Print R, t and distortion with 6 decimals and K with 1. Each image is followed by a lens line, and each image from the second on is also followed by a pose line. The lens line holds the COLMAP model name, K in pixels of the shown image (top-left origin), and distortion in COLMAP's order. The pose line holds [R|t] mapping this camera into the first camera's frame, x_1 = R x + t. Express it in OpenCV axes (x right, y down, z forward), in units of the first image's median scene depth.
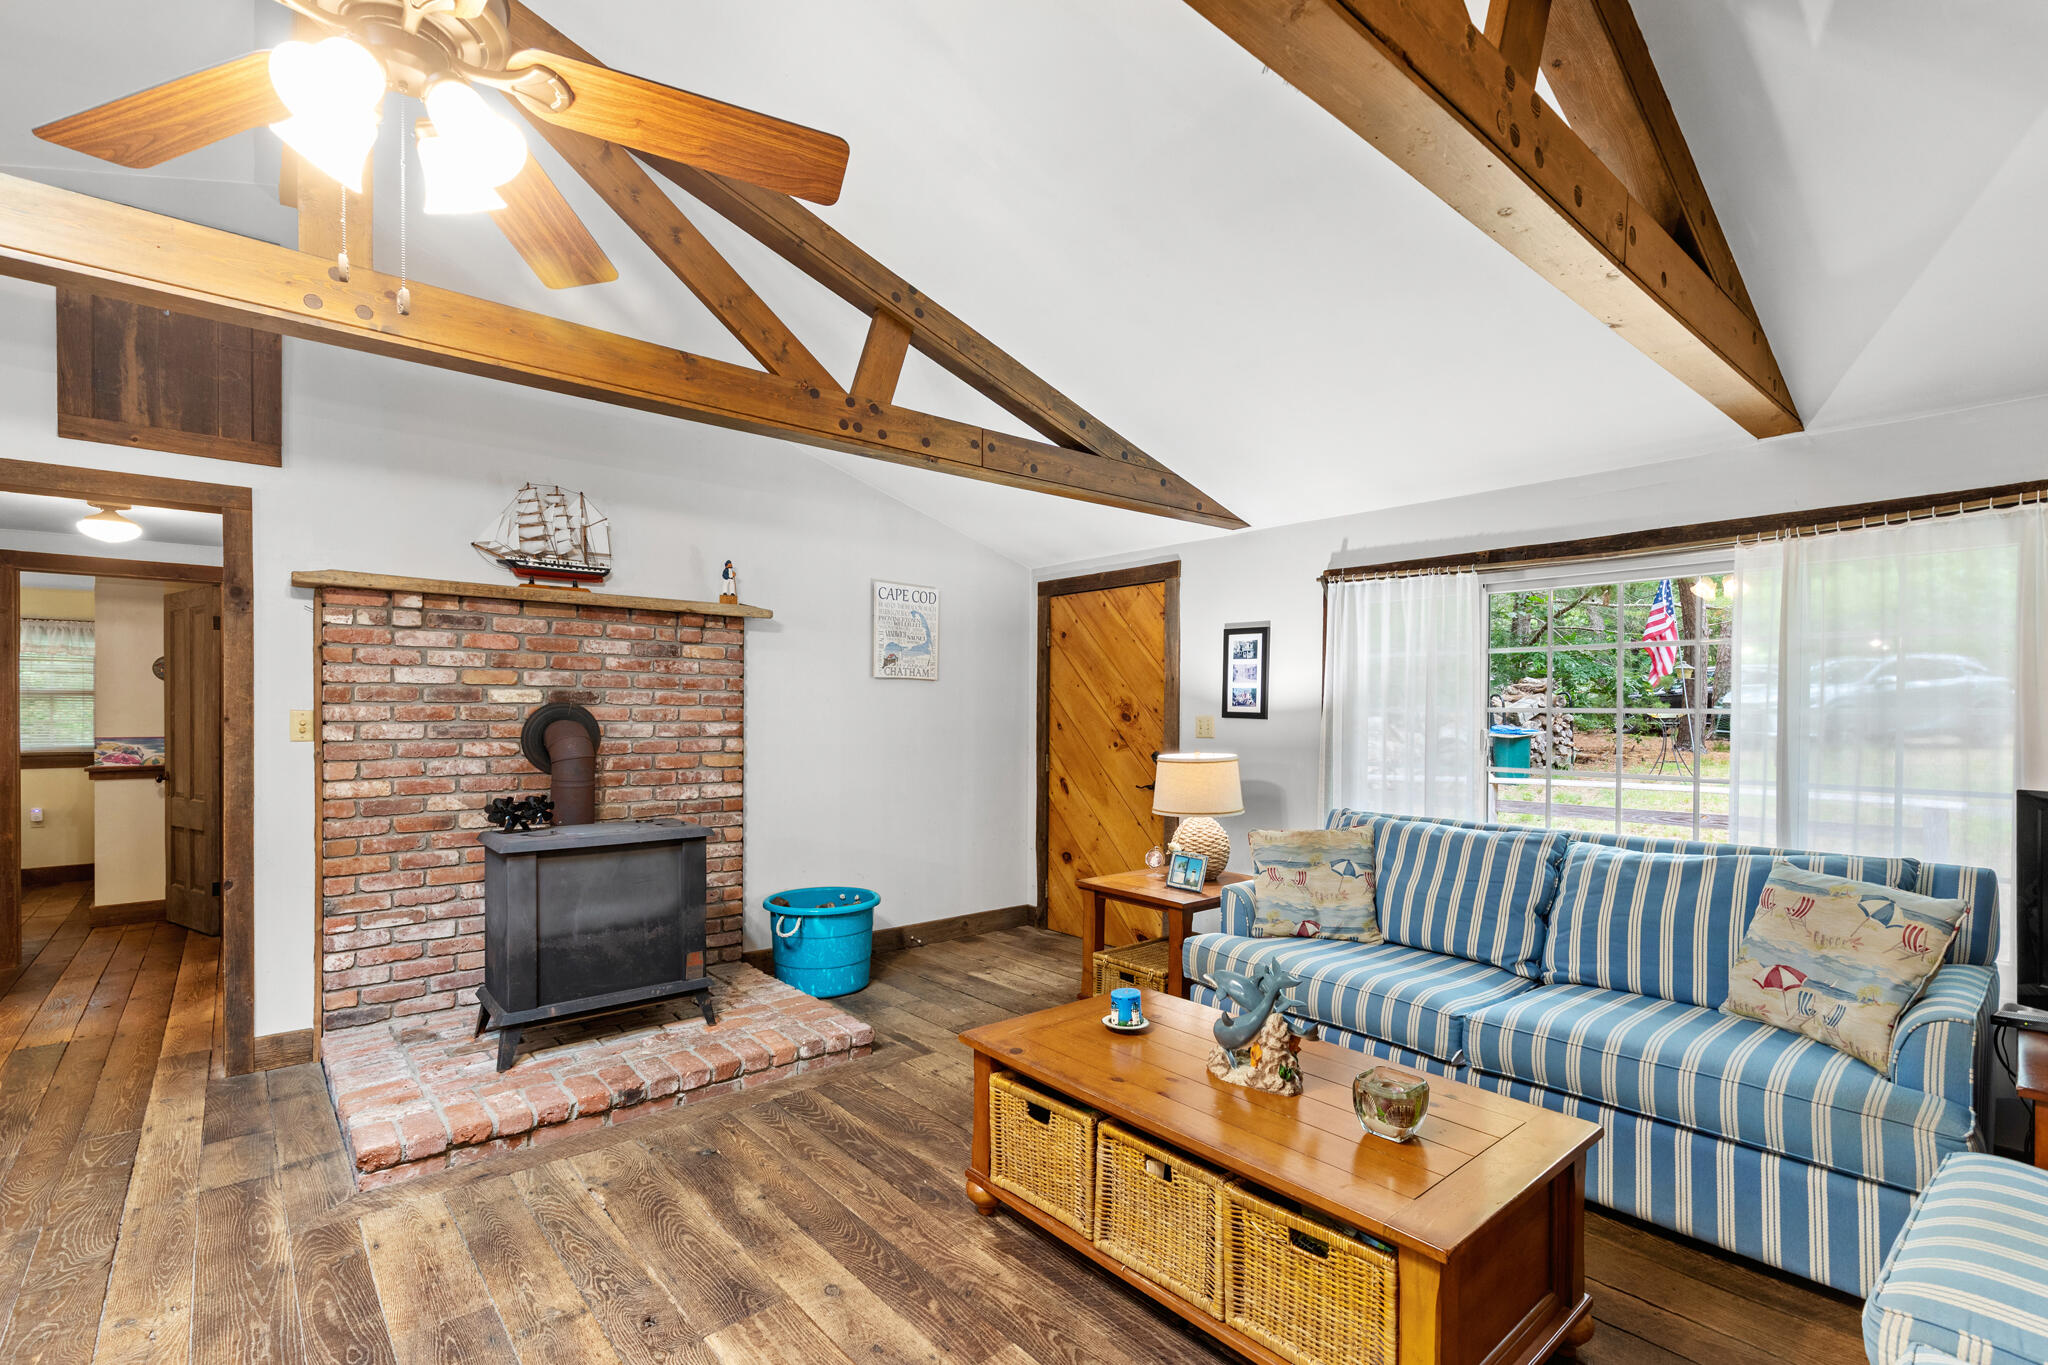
lens RADIAL K [[929.6, 0, 1036.8], [0, 929.6, 716.8], [0, 0, 1]] dist [0.008805, -0.001081]
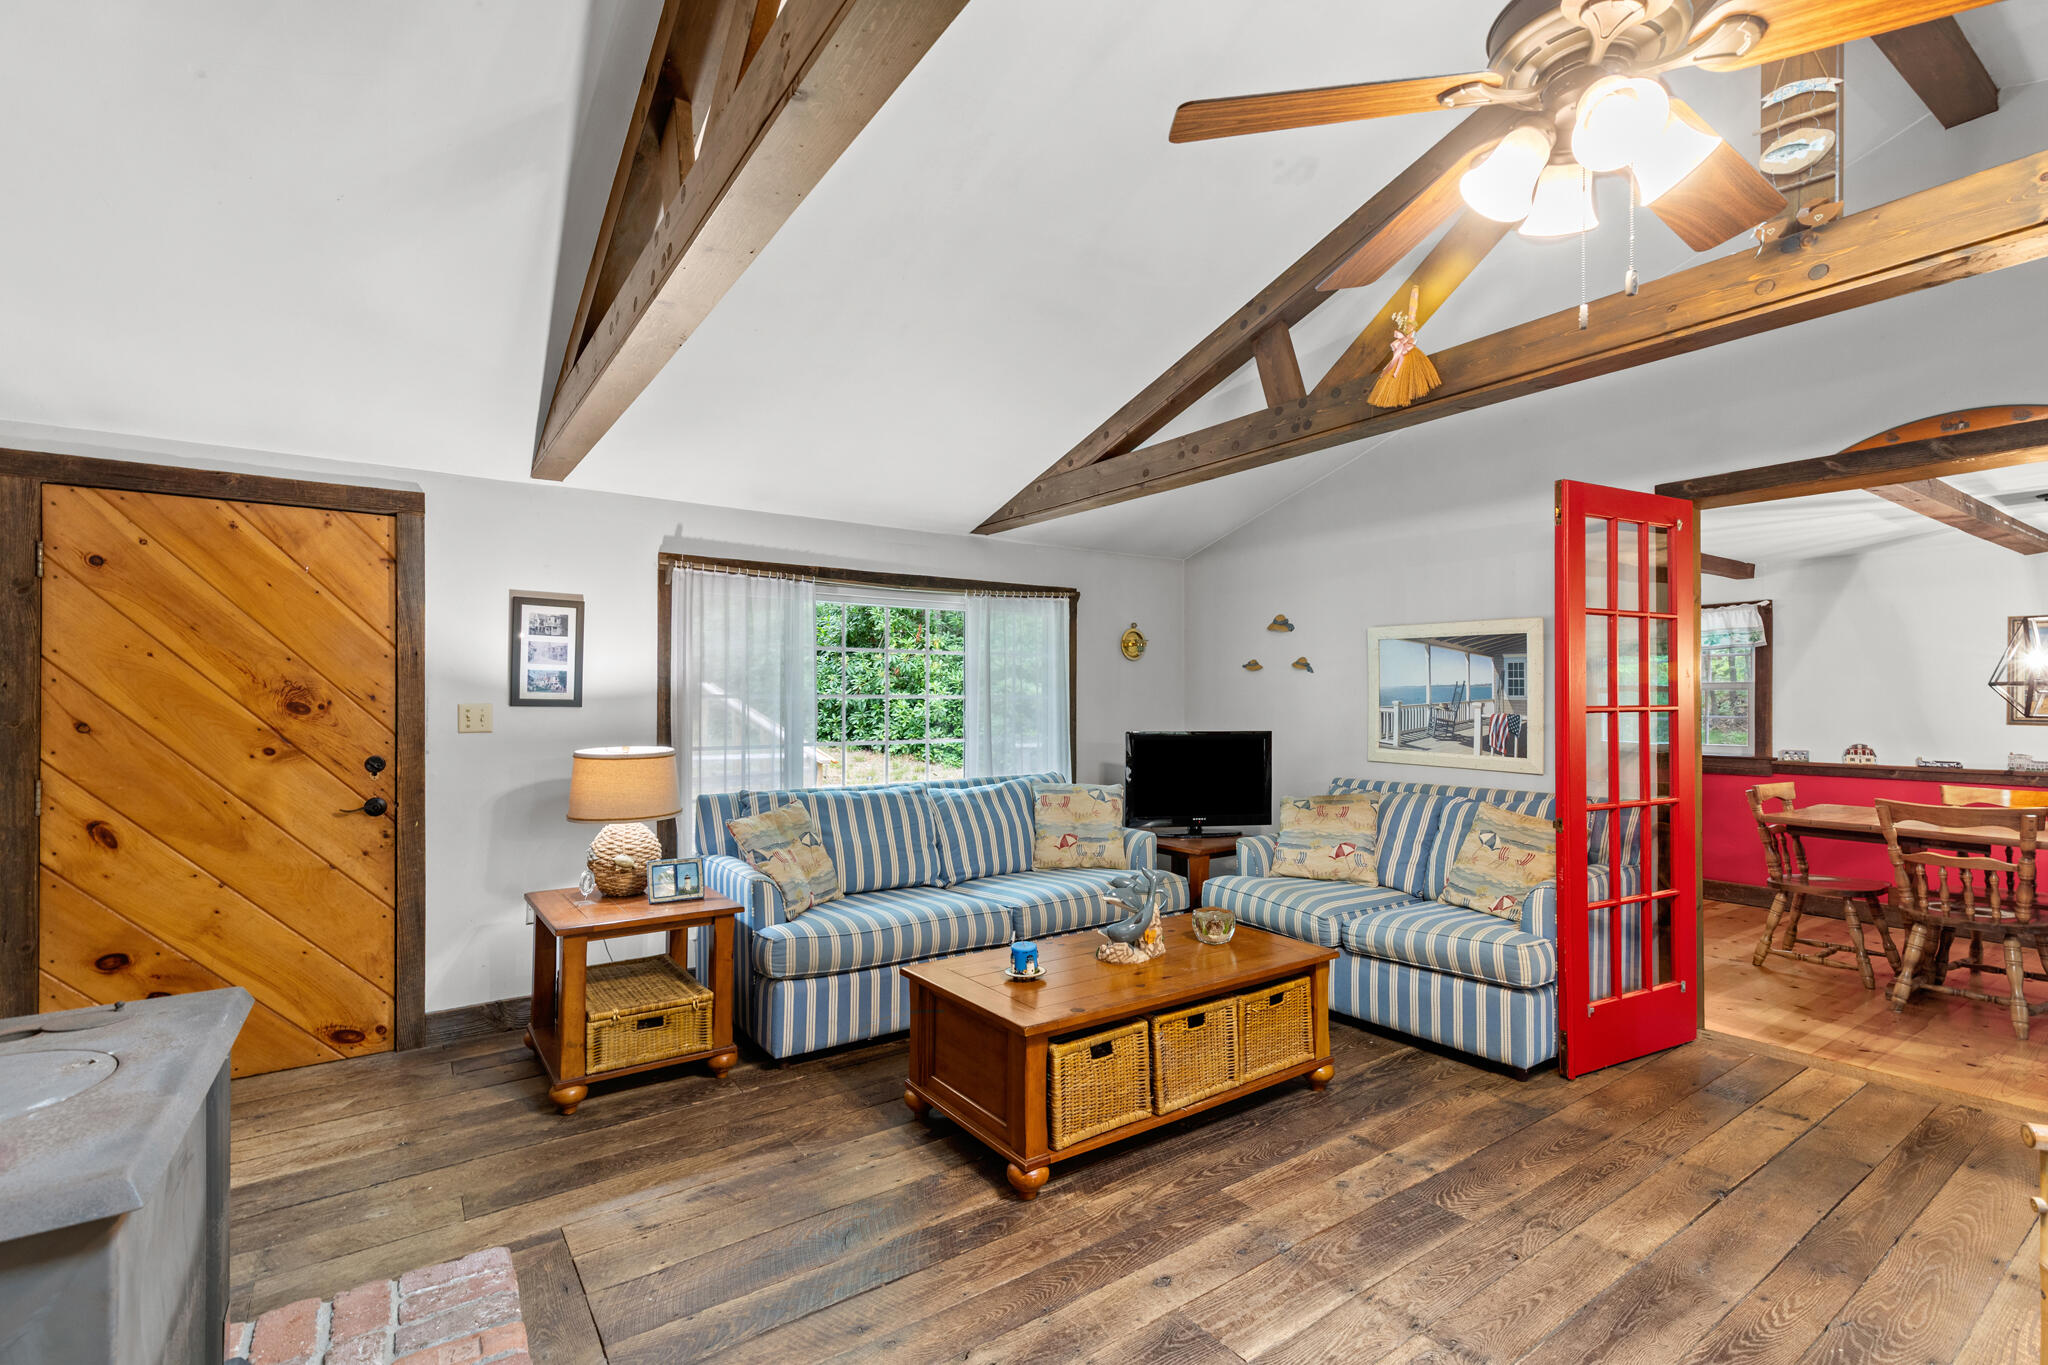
lens RADIAL K [[924.7, 0, 1030.8], [0, 924.7, 691.6], [0, 0, 1]] dist [0.007159, -0.001131]
pose [[0.105690, 0.003094, 0.994394, -0.701691], [0.007202, 0.999967, -0.003877, -0.006818], [-0.994373, 0.007571, 0.105664, 0.592852]]
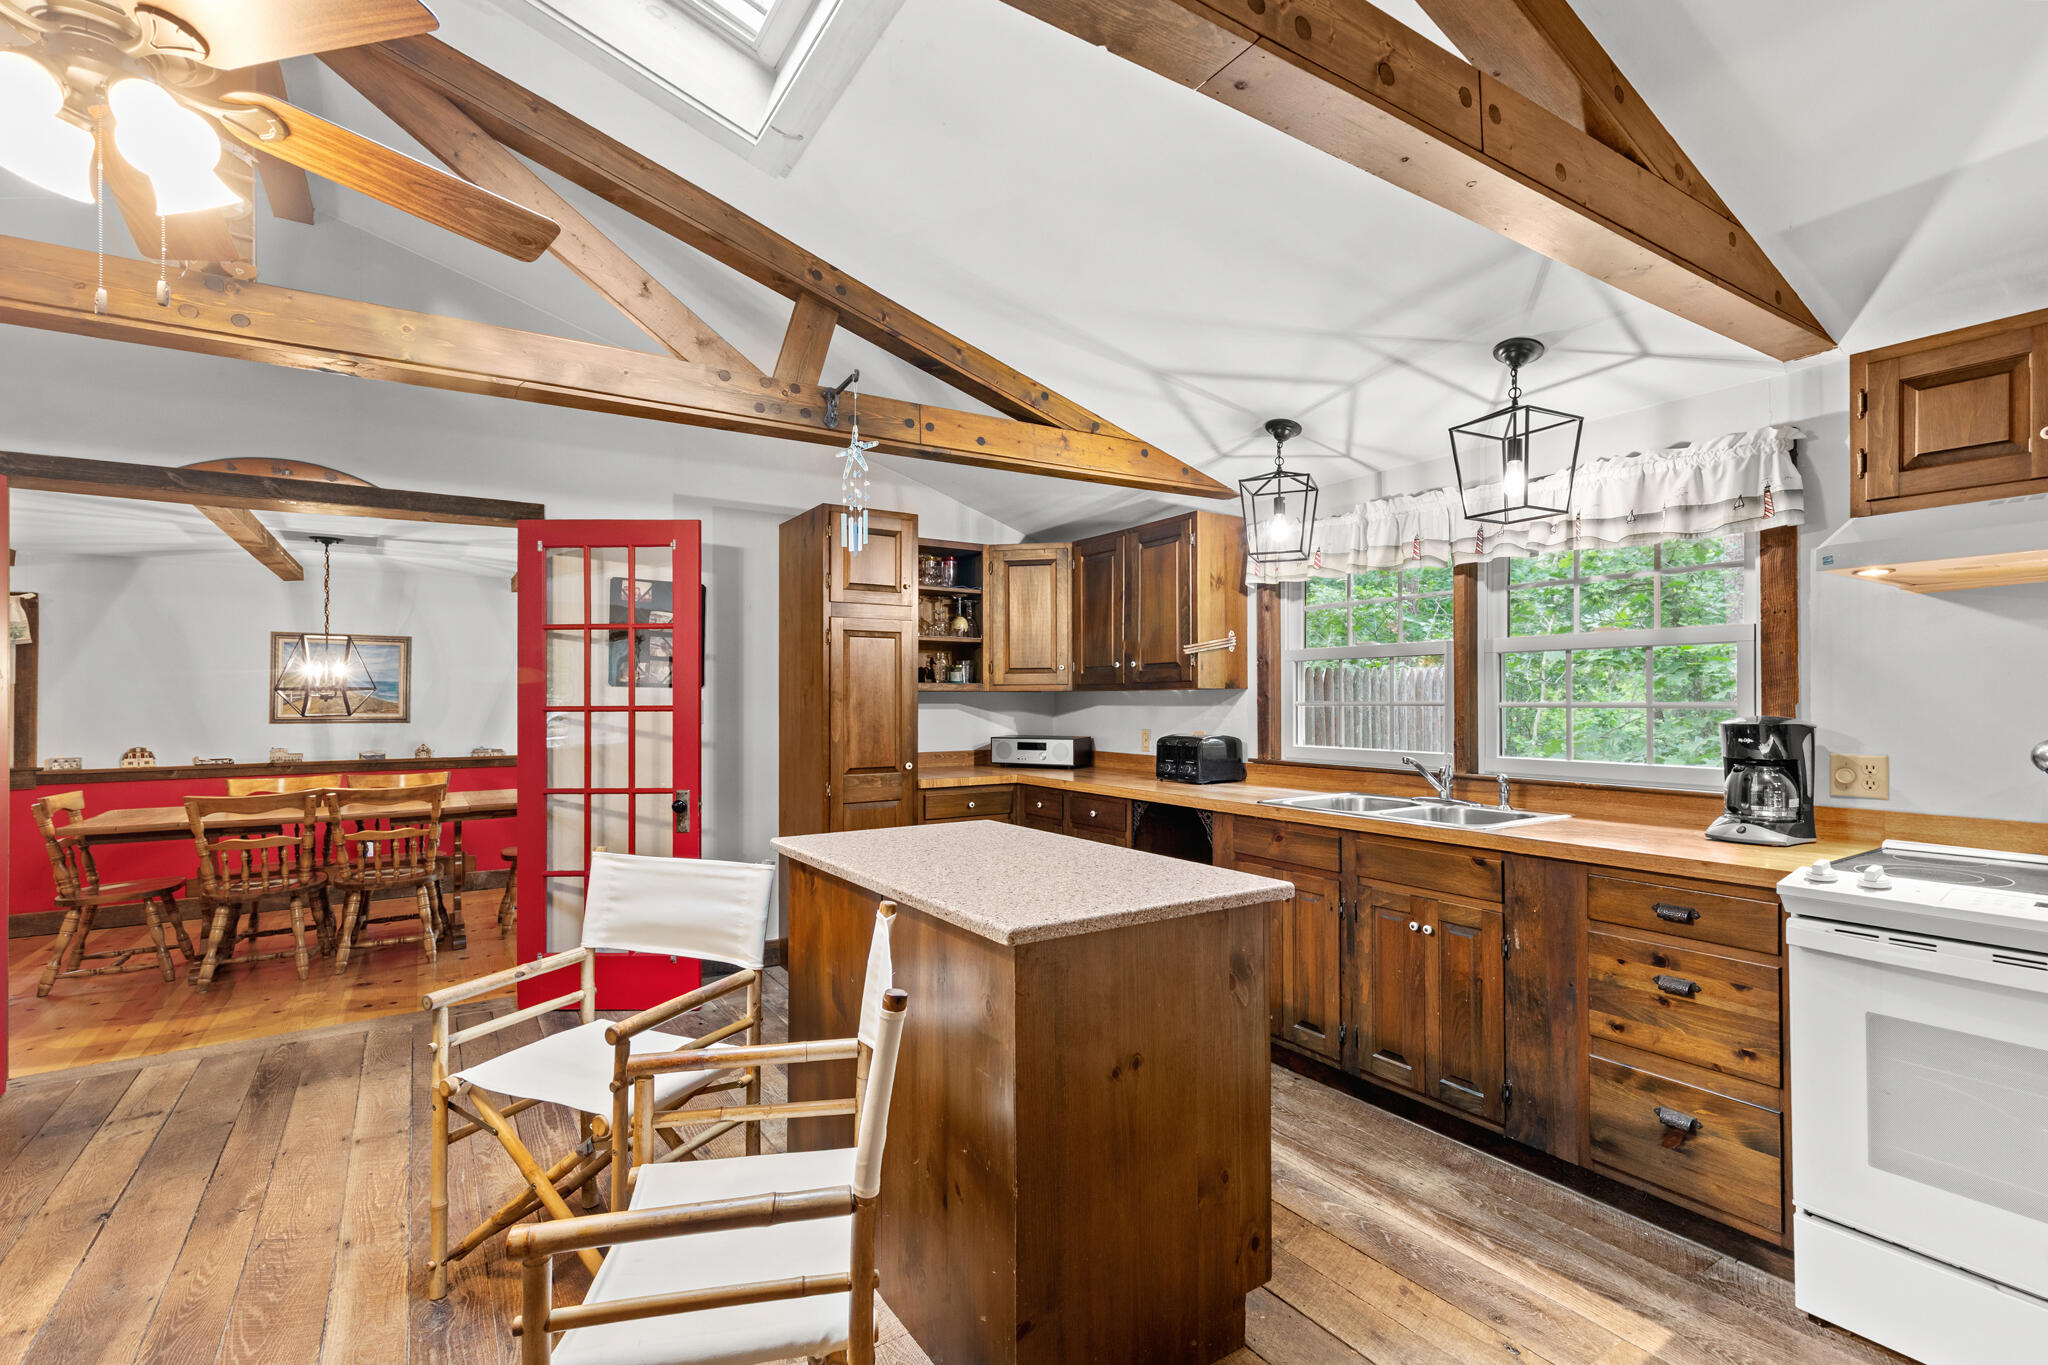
lens RADIAL K [[932.9, 0, 1035.7], [0, 932.9, 690.6], [0, 0, 1]] dist [0.003327, 0.000845]
pose [[-0.991102, 0.000281, 0.133103, -0.710034], [0.000118, 0.999999, -0.001230, -0.008311], [-0.133104, -0.001203, -0.991101, 0.731444]]
